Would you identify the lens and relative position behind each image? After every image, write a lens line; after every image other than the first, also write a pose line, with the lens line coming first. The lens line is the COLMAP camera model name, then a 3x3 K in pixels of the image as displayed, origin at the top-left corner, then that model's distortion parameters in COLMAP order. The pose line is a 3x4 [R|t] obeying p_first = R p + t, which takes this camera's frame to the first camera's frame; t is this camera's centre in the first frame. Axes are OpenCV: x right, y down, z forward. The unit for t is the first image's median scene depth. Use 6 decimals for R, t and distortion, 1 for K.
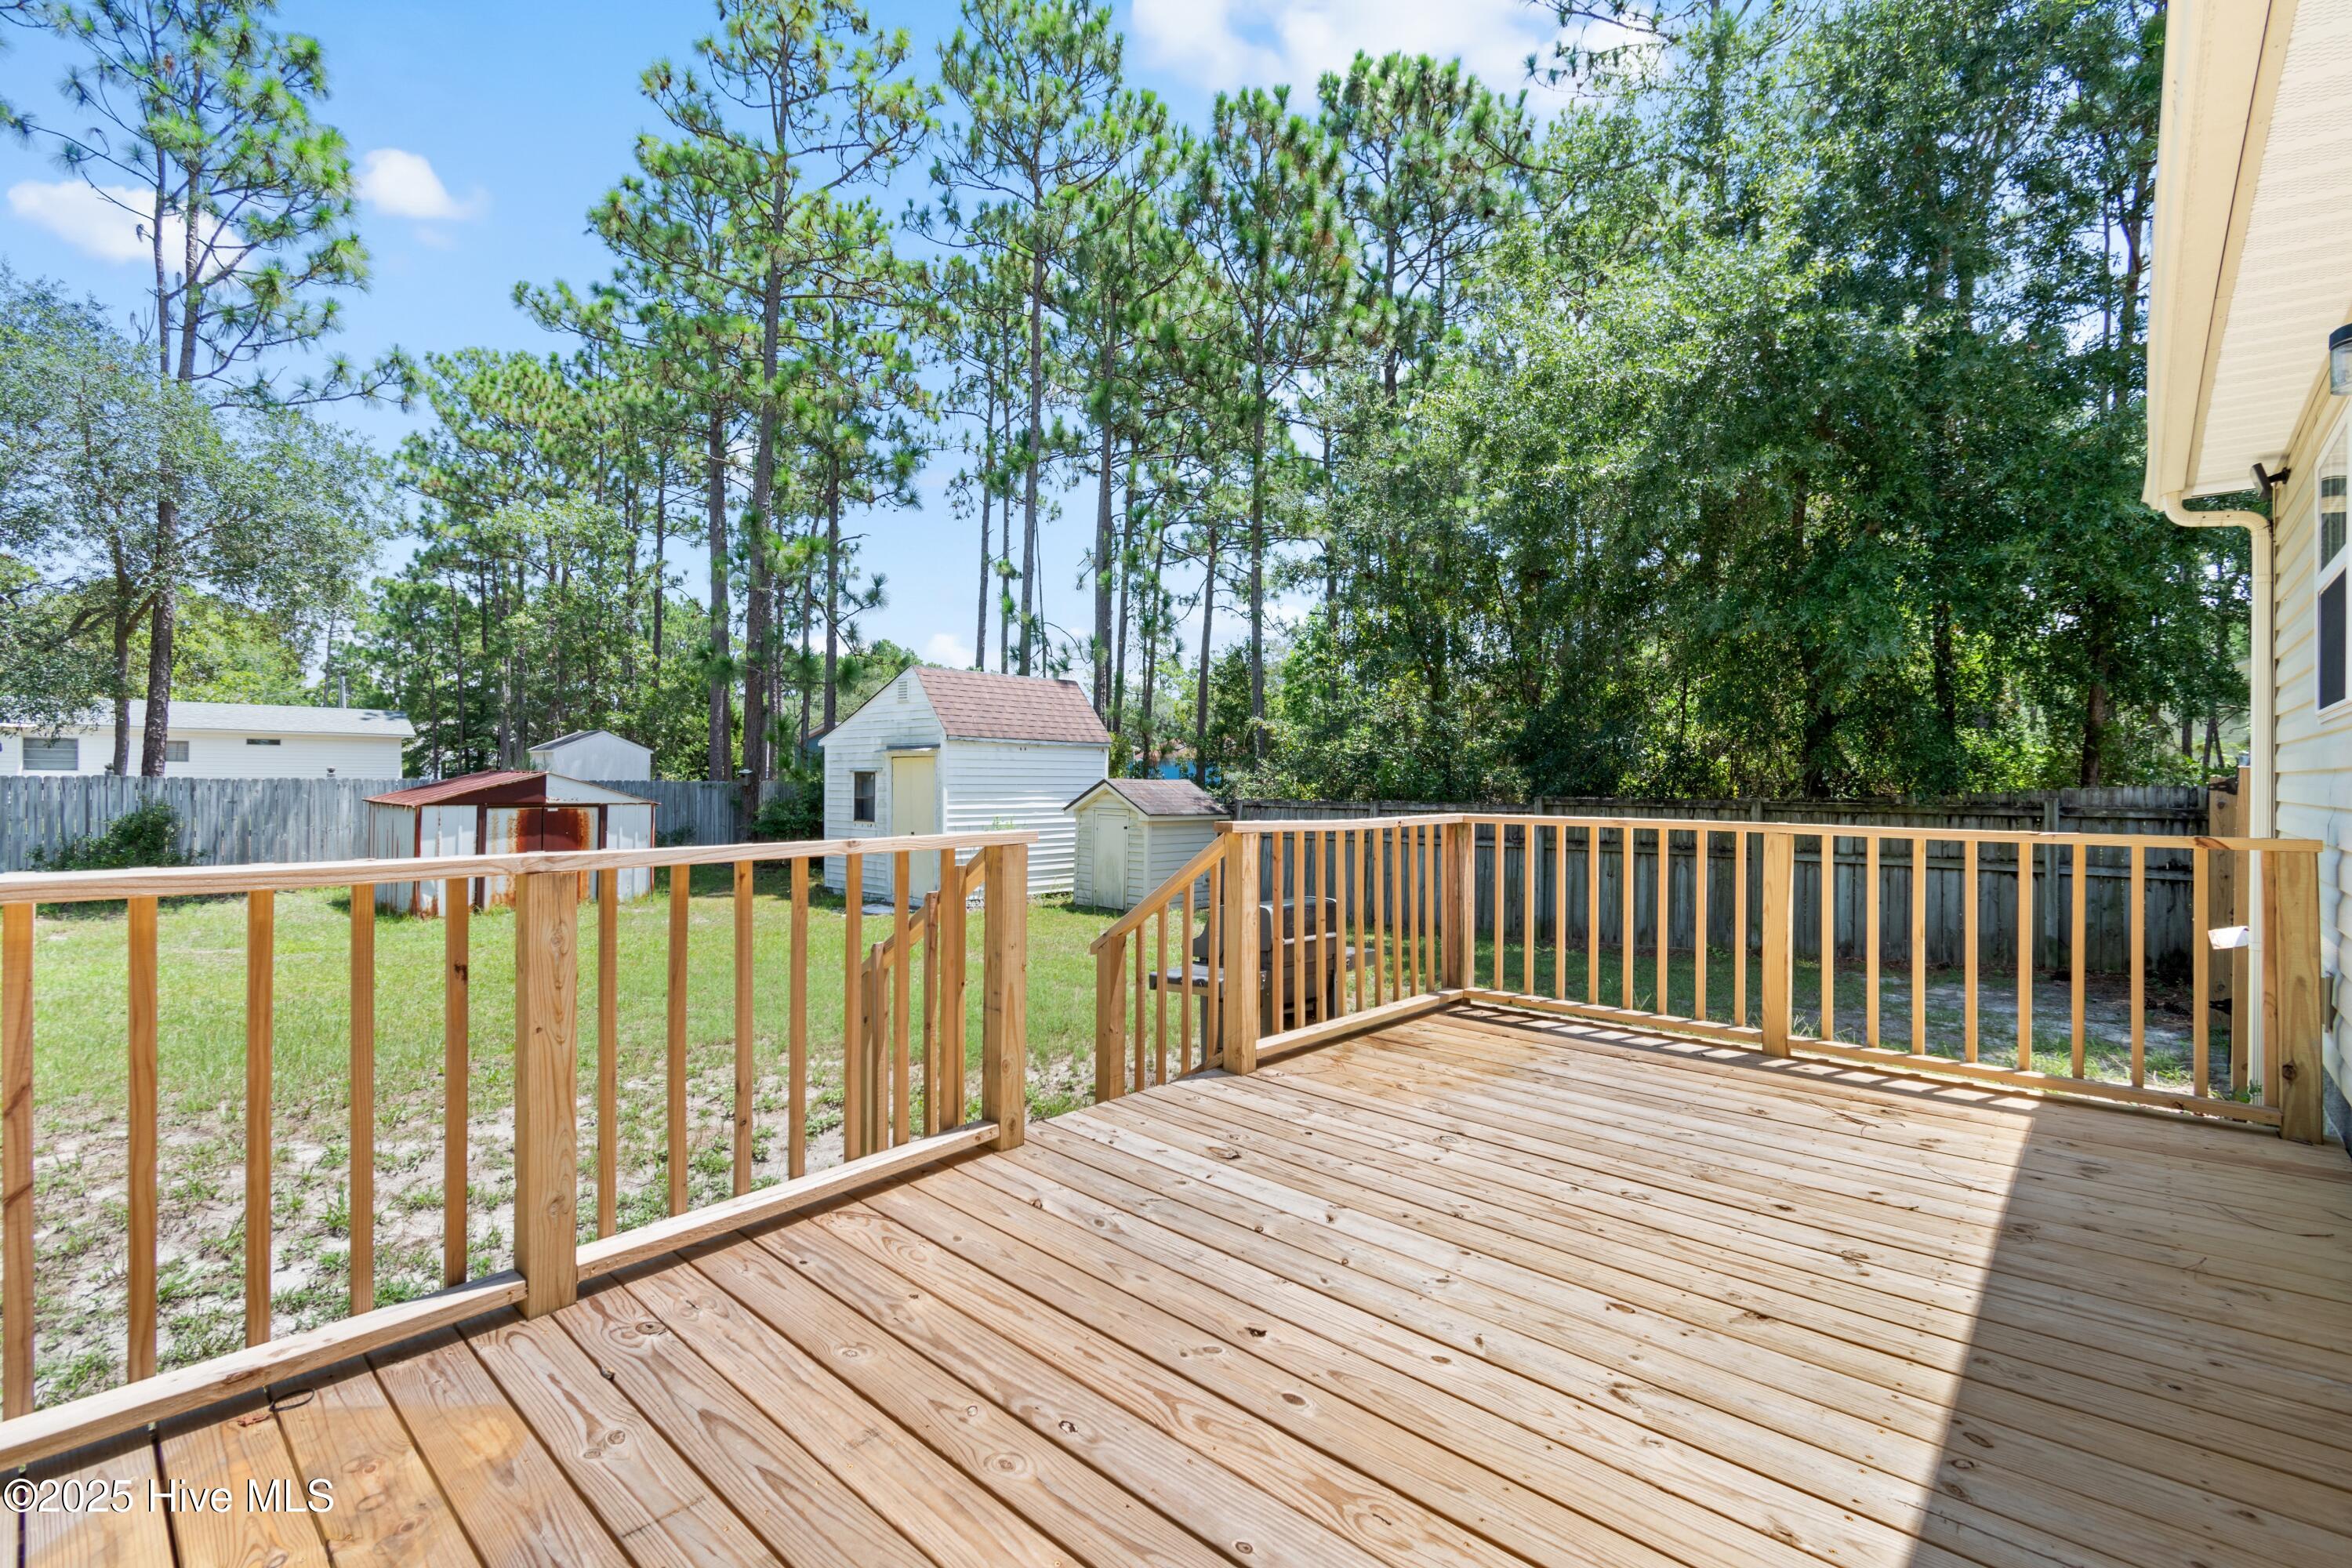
lens RADIAL K [[1032.0, 0, 1189.2], [0, 1032.0, 780.1], [0, 0, 1]] dist [0.003698, -0.002148]
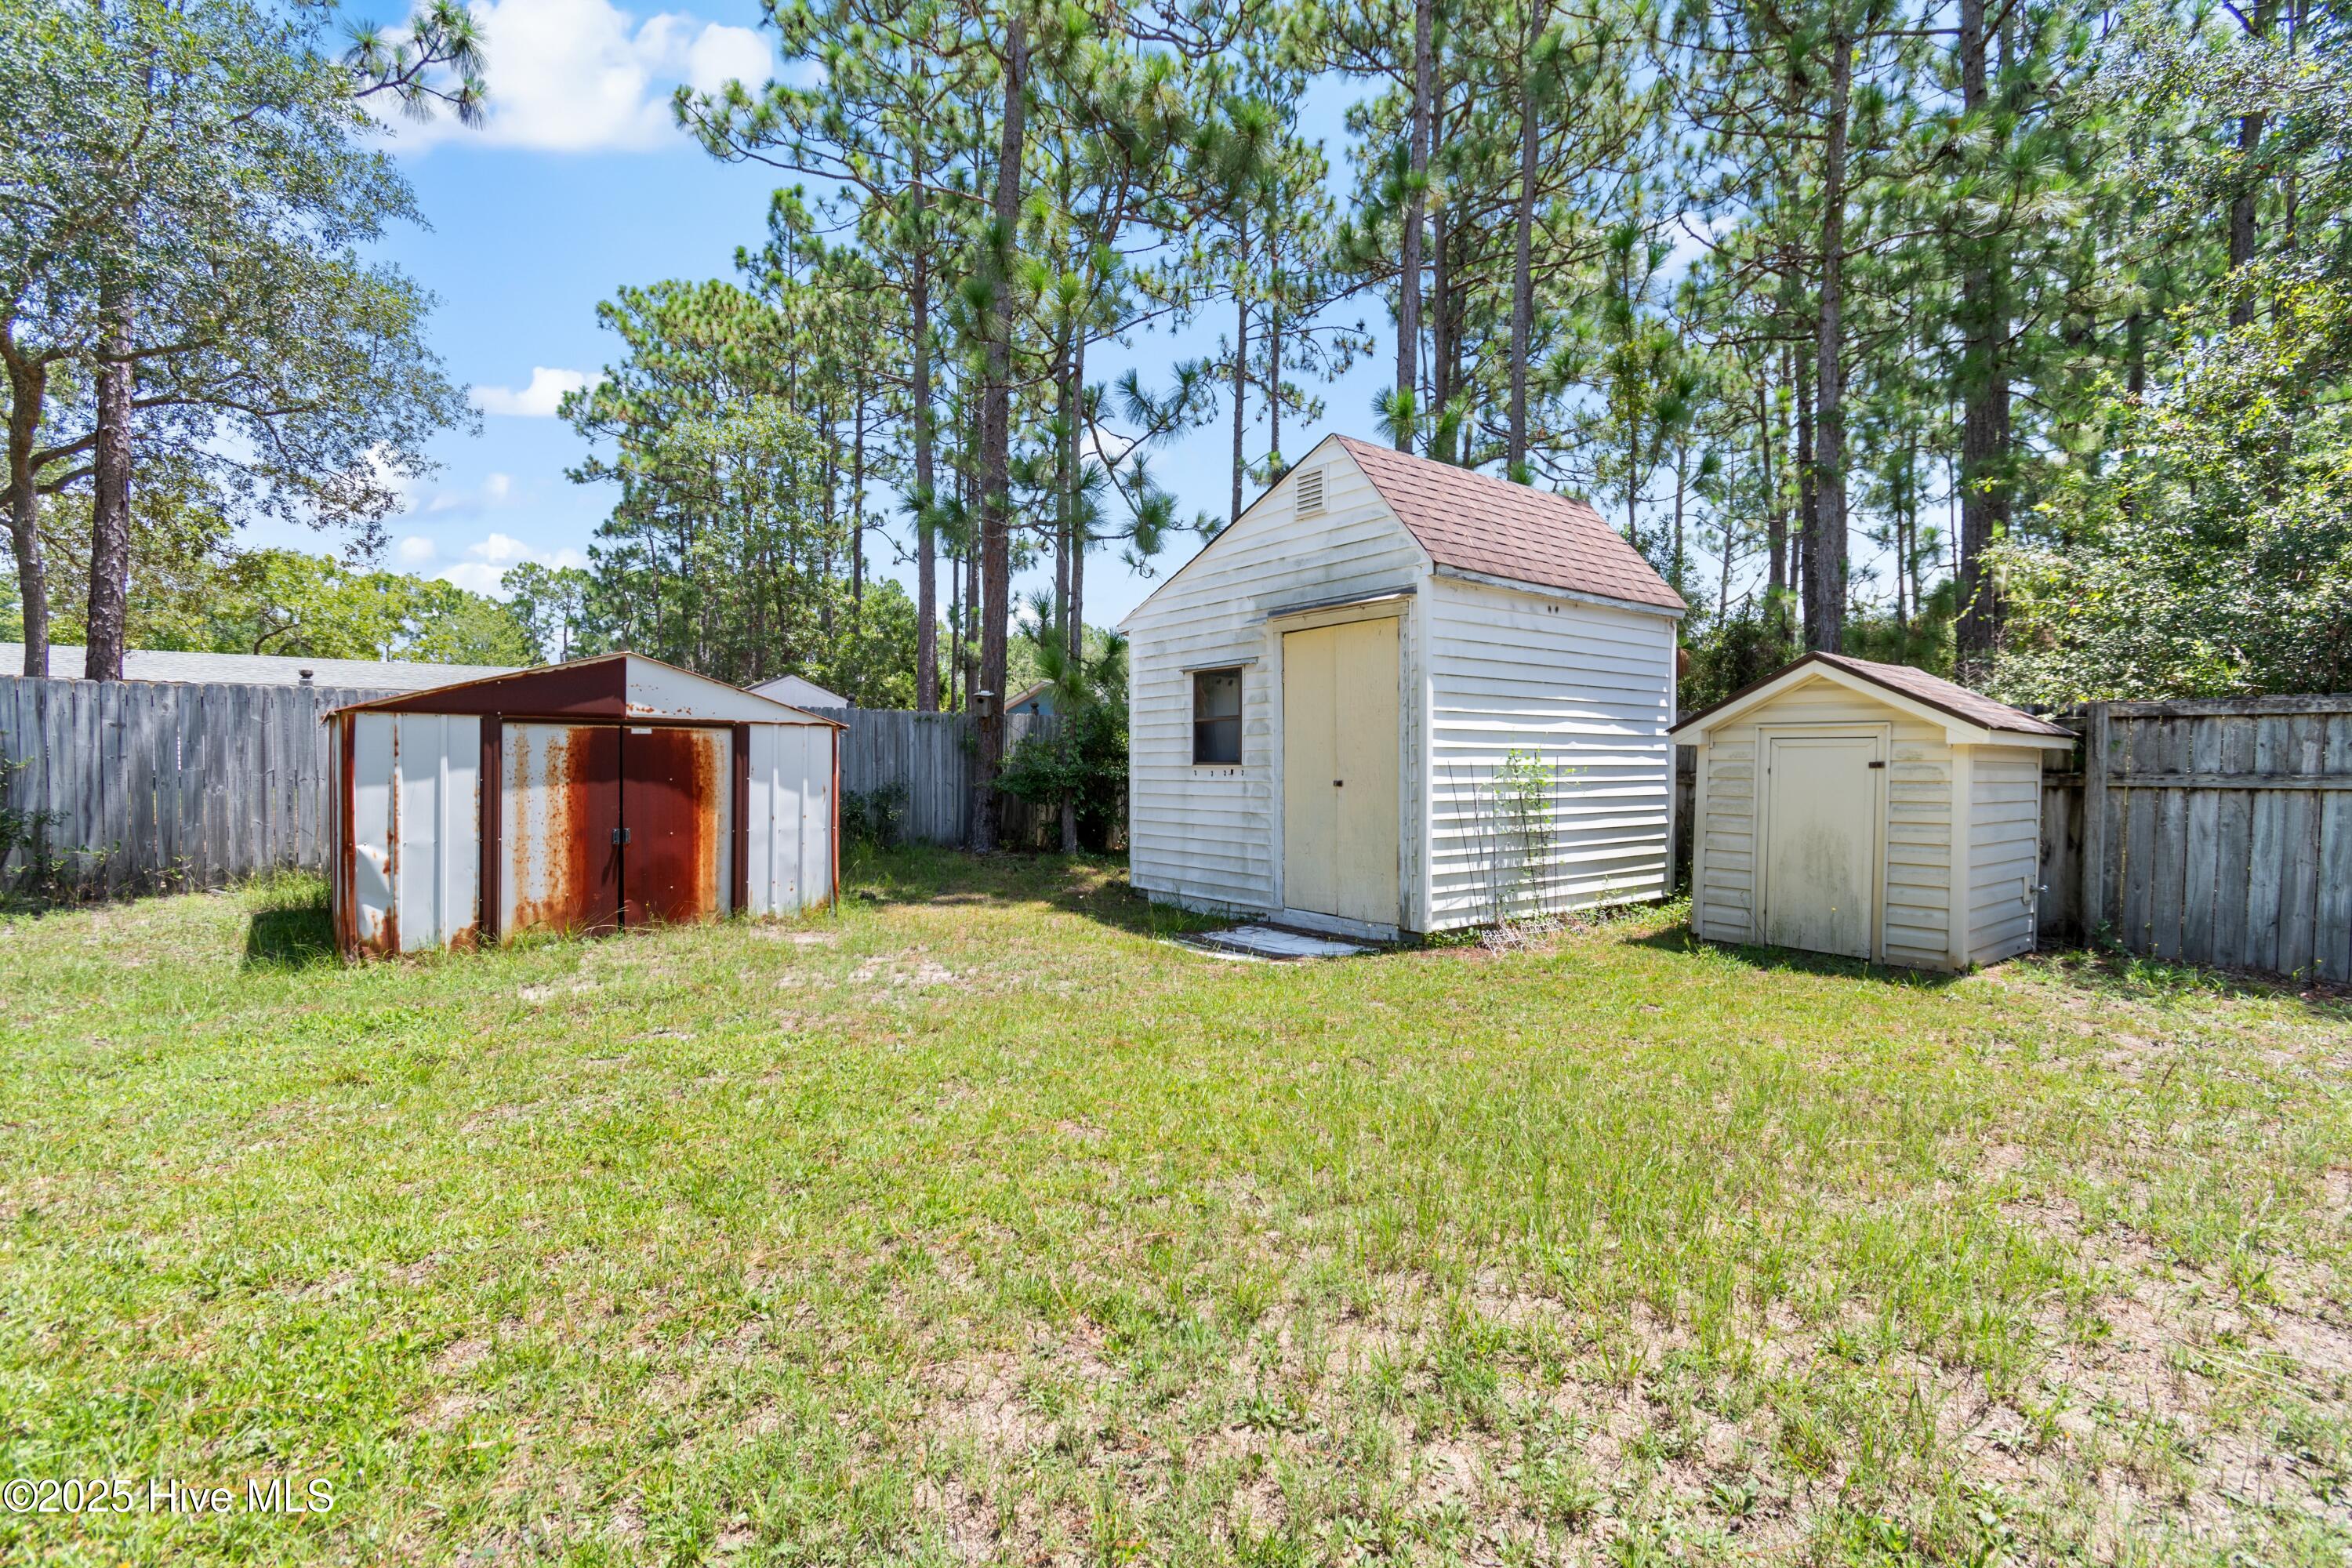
lens RADIAL K [[1032.0, 0, 1181.2], [0, 1032.0, 780.0], [0, 0, 1]] dist [0.003698, -0.002148]
pose [[0.984388, -0.004930, -0.175945, -0.247208], [0.007388, 0.999884, 0.013318, 0.041537], [0.175859, -0.014410, 0.984310, 0.498278]]
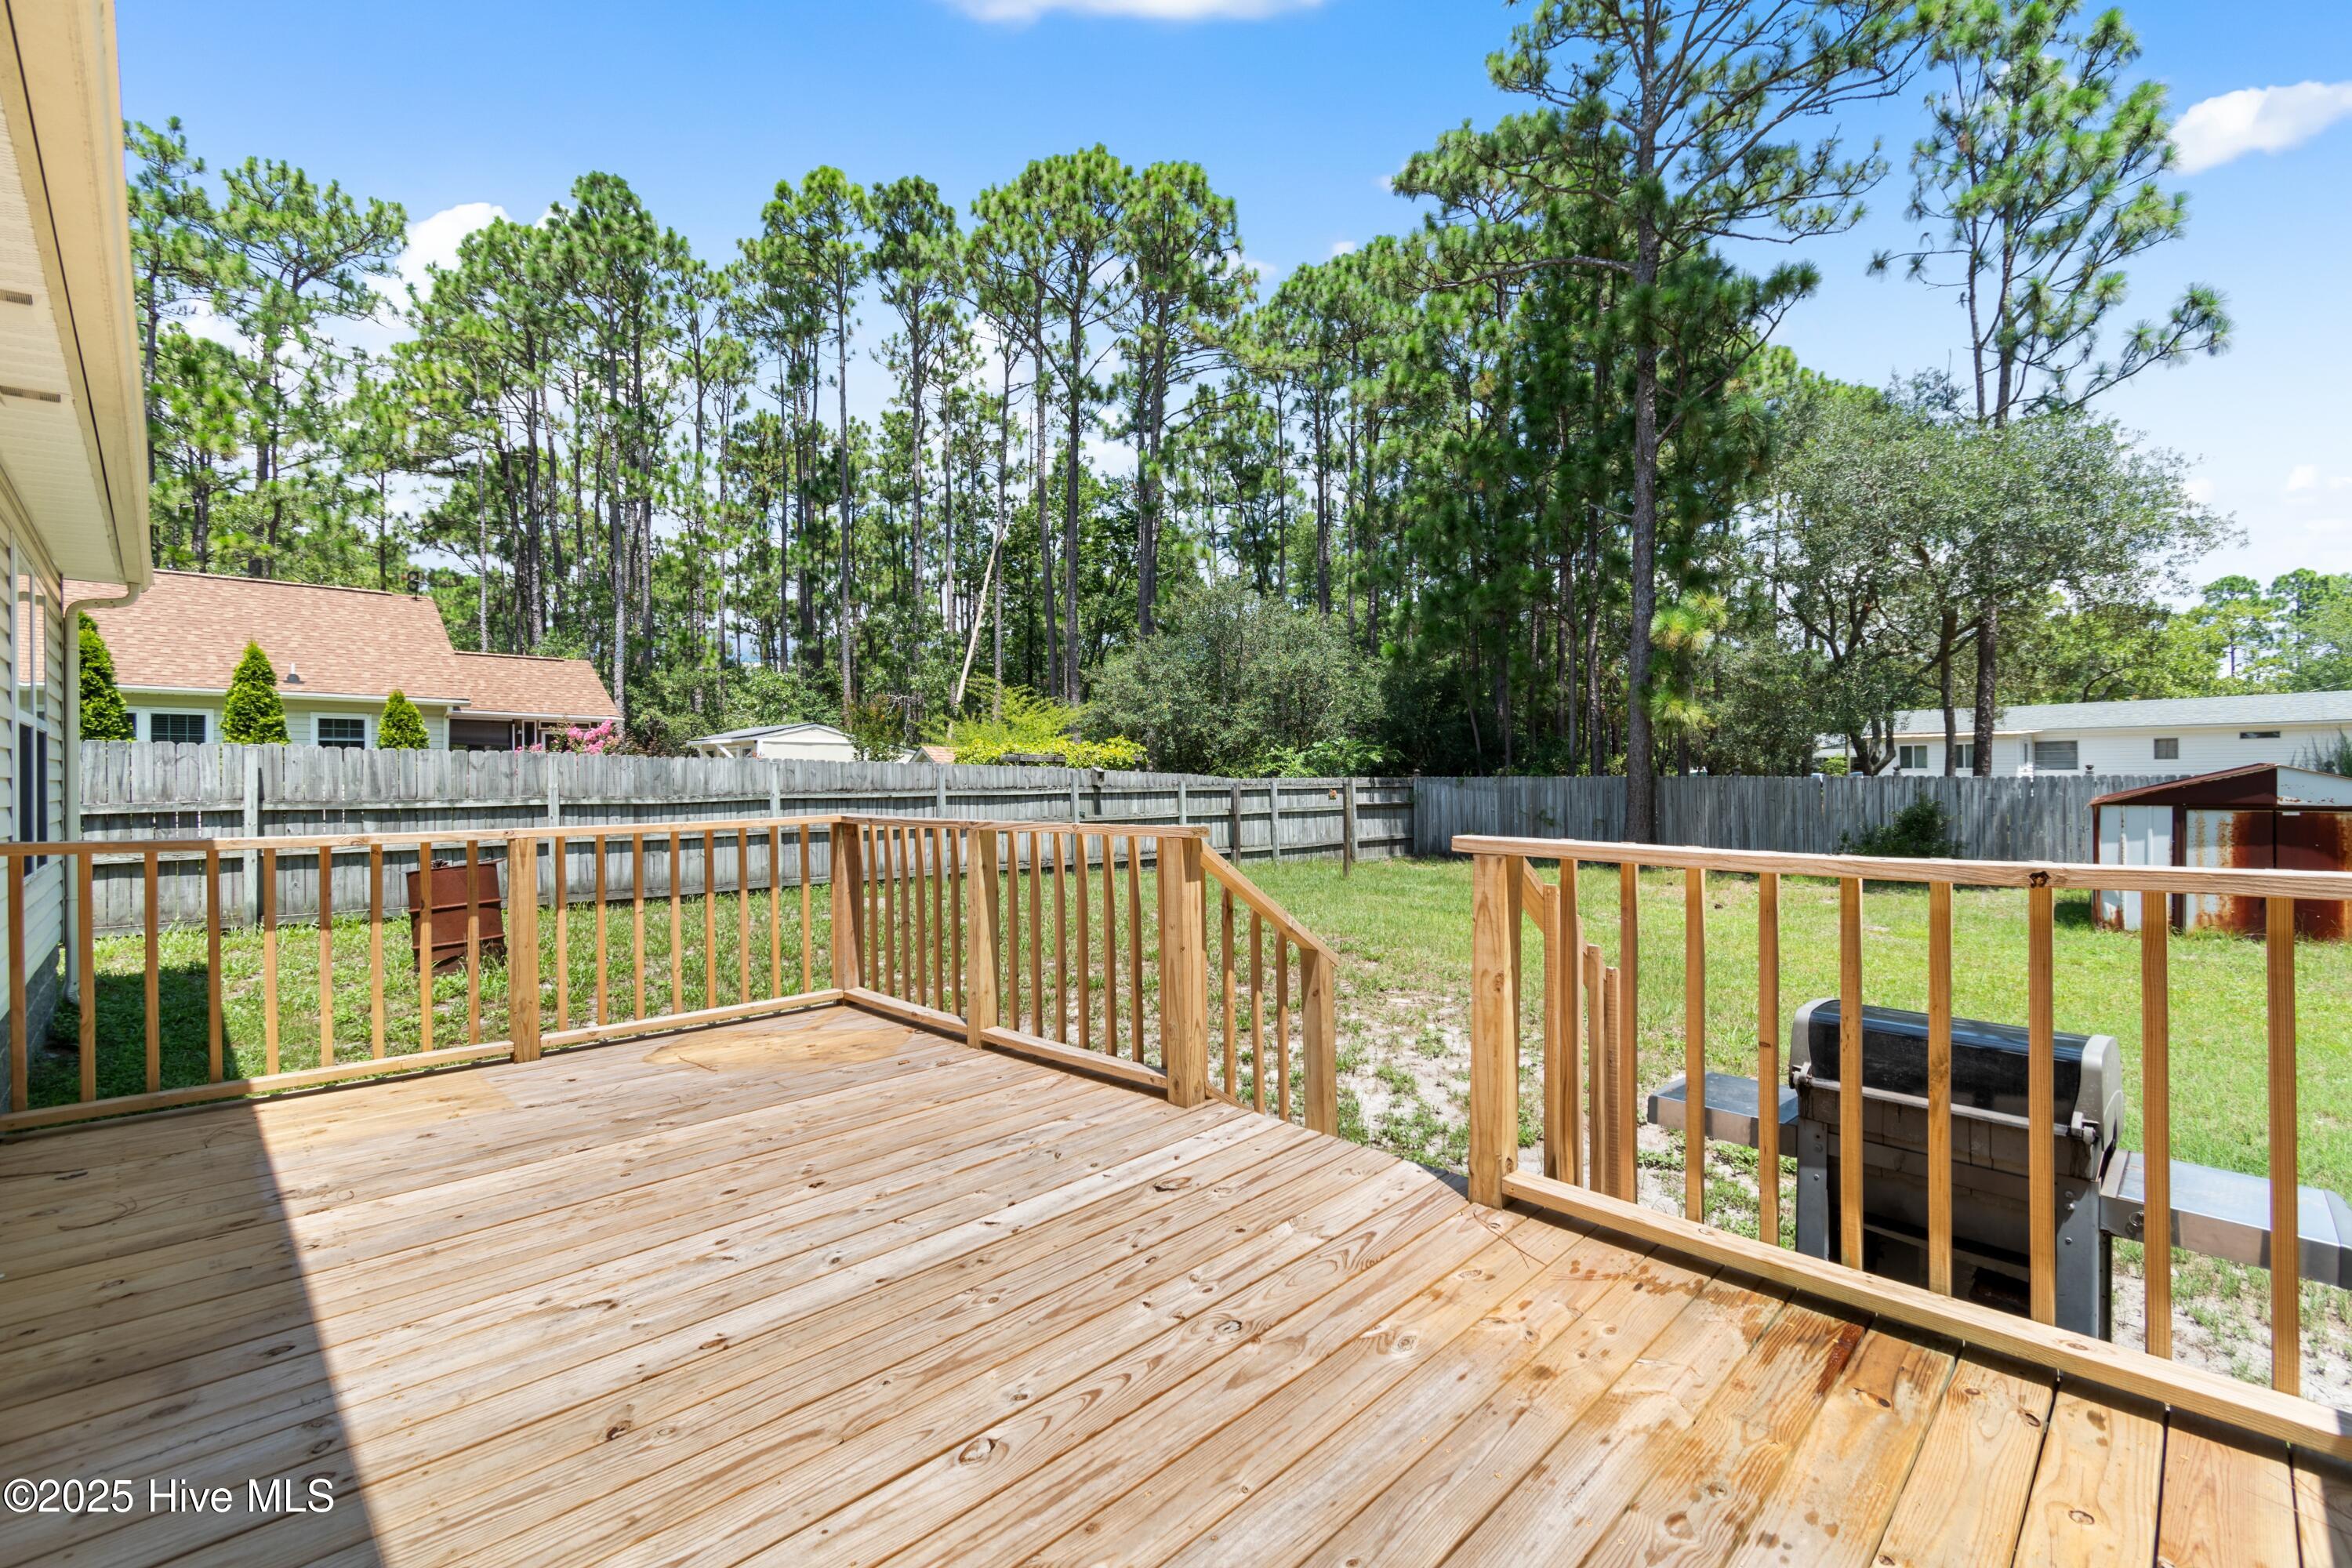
lens RADIAL K [[1032.0, 0, 1173.0], [0, 1032.0, 780.2], [0, 0, 1]] dist [0.003698, -0.002148]
pose [[-0.066797, -0.007118, -0.997741, 0.178203], [0.009653, 0.999923, -0.007780, 0.001349], [0.997720, -0.010151, -0.066723, 0.198534]]
